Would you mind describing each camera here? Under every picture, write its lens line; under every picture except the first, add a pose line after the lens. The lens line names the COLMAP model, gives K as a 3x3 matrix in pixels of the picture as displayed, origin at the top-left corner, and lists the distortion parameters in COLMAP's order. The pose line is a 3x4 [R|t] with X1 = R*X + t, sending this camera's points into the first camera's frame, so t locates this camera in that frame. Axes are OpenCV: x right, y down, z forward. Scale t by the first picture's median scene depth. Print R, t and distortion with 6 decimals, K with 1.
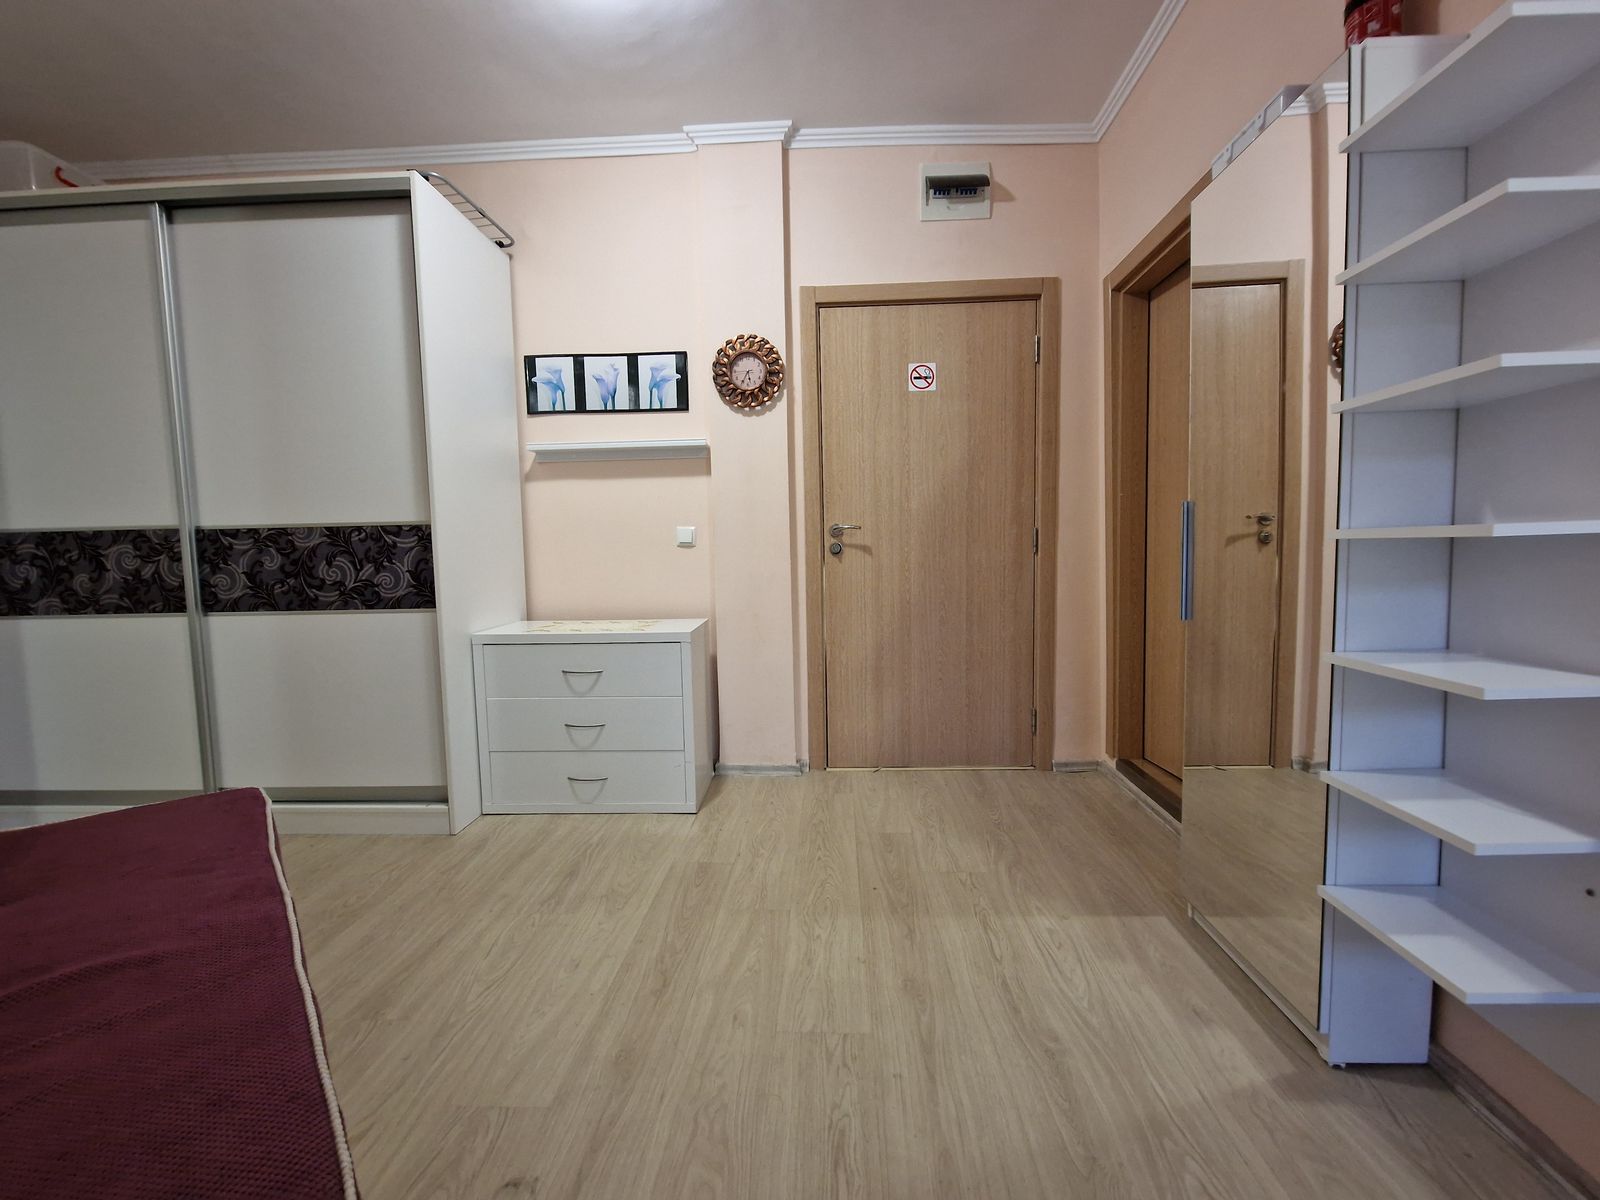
lens RADIAL K [[658.1, 0, 800.0], [0, 658.1, 600.0], [0, 0, 1]] dist [0.004462, -0.002695]
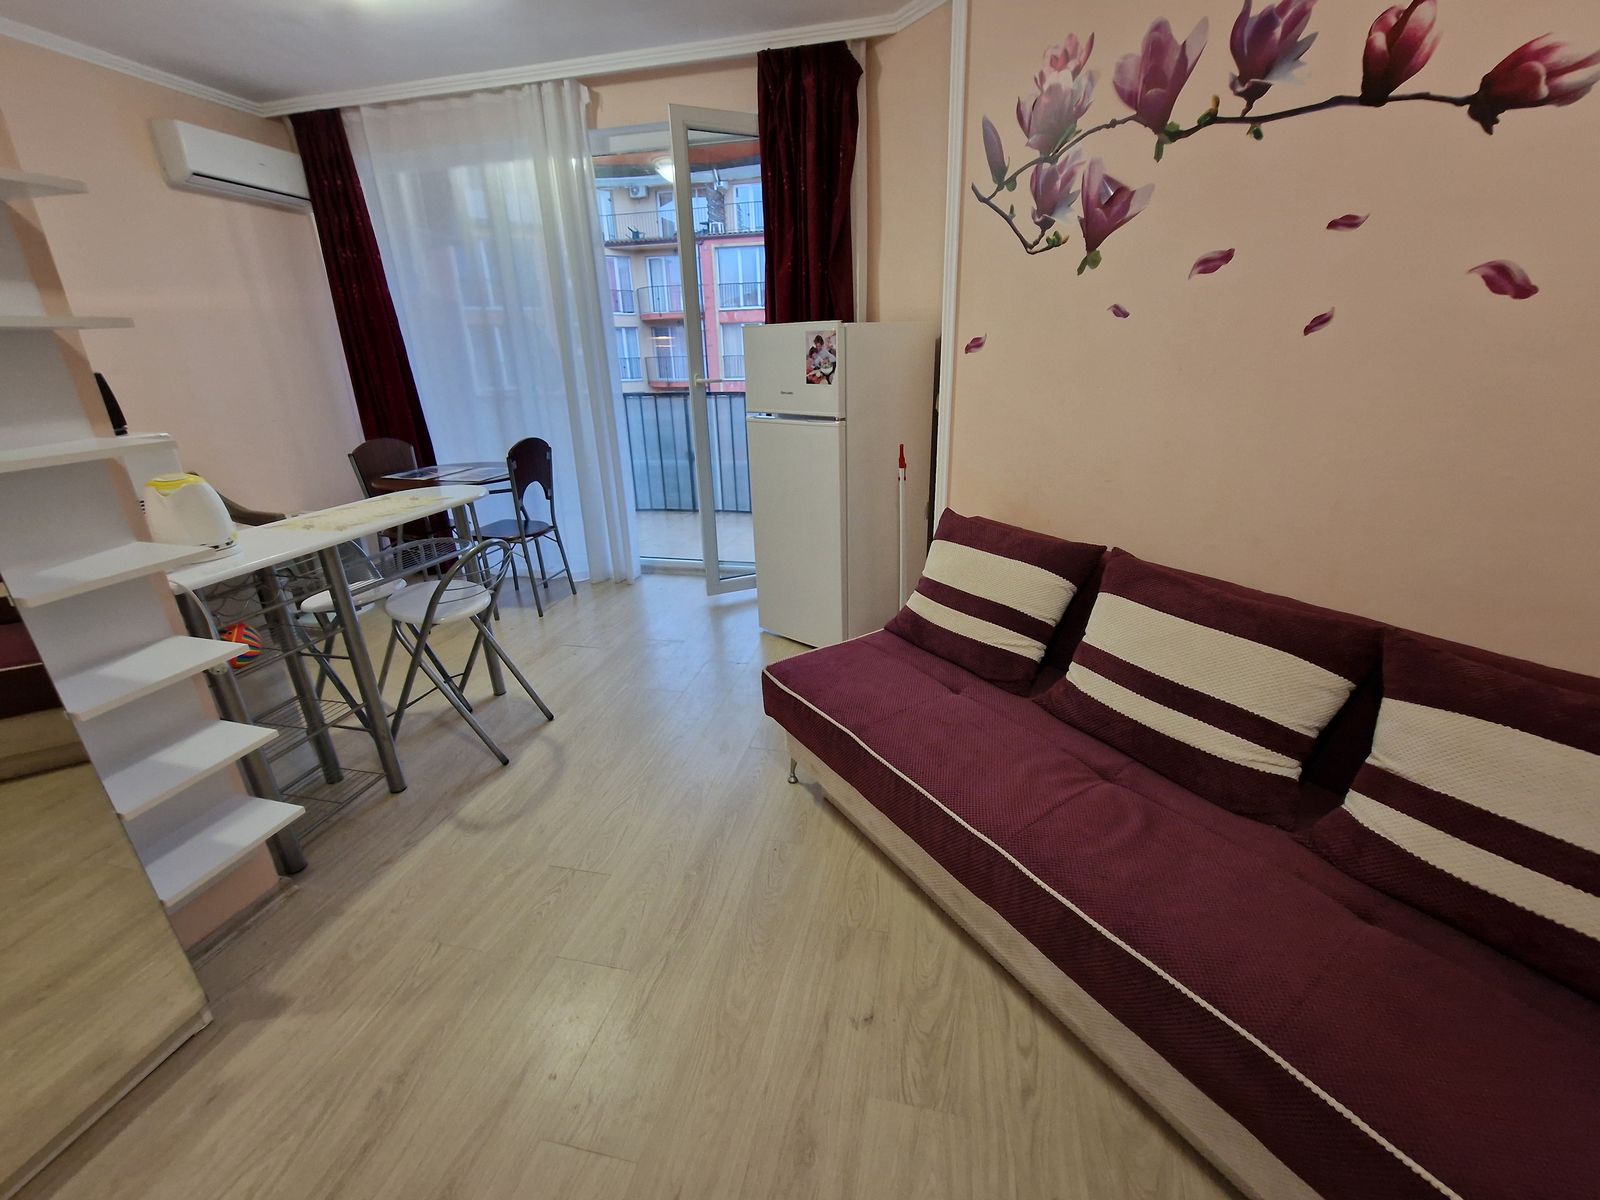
lens RADIAL K [[651.2, 0, 801.9], [0, 651.2, 598.2], [0, 0, 1]] dist [0.001570, -0.004432]
pose [[-0.984801, -0.020487, 0.172476, -0.215536], [0.055175, 0.904682, 0.422500, -0.209962], [-0.164692, 0.425595, -0.889801, 0.791424]]
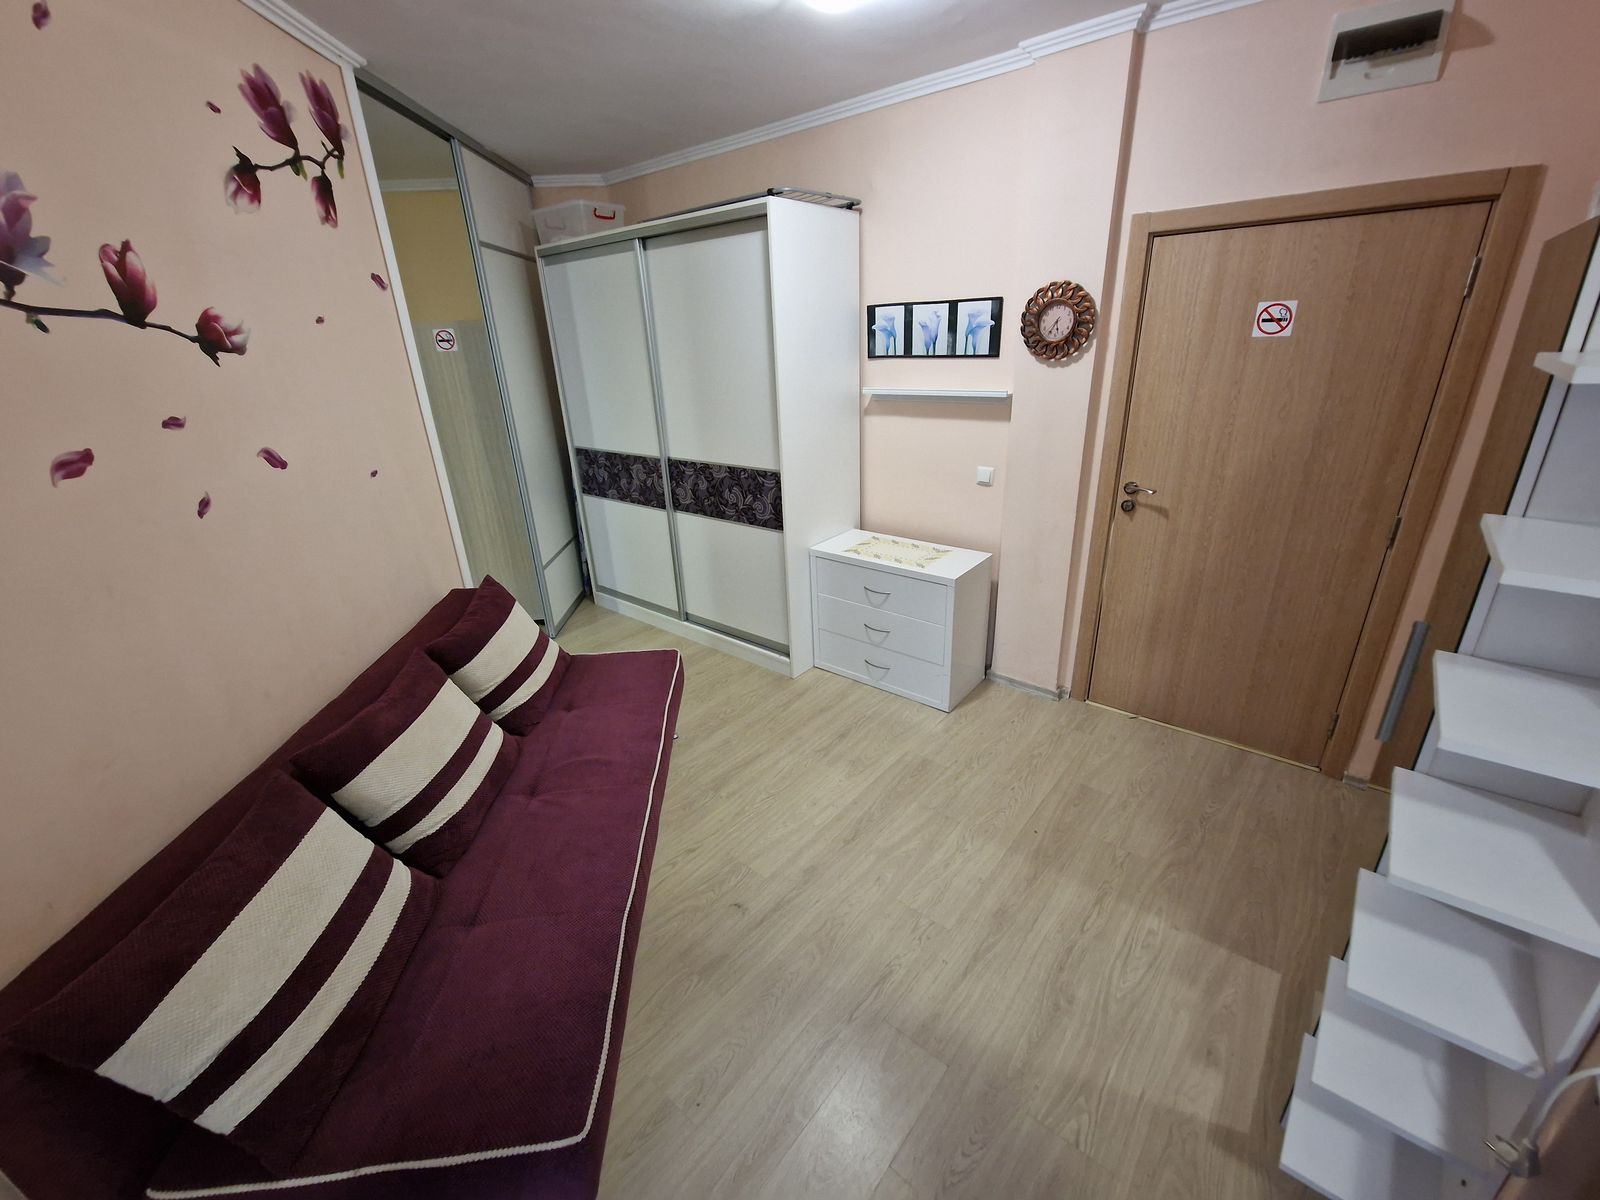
lens RADIAL K [[658.1, 0, 800.0], [0, 658.1, 600.0], [0, 0, 1]] dist [0.004462, -0.002695]
pose [[0.795082, 0.218380, -0.565822, 0.291715], [-0.022143, 0.942757, 0.332744, -0.304262], [0.606097, -0.252030, 0.754405, -0.084703]]
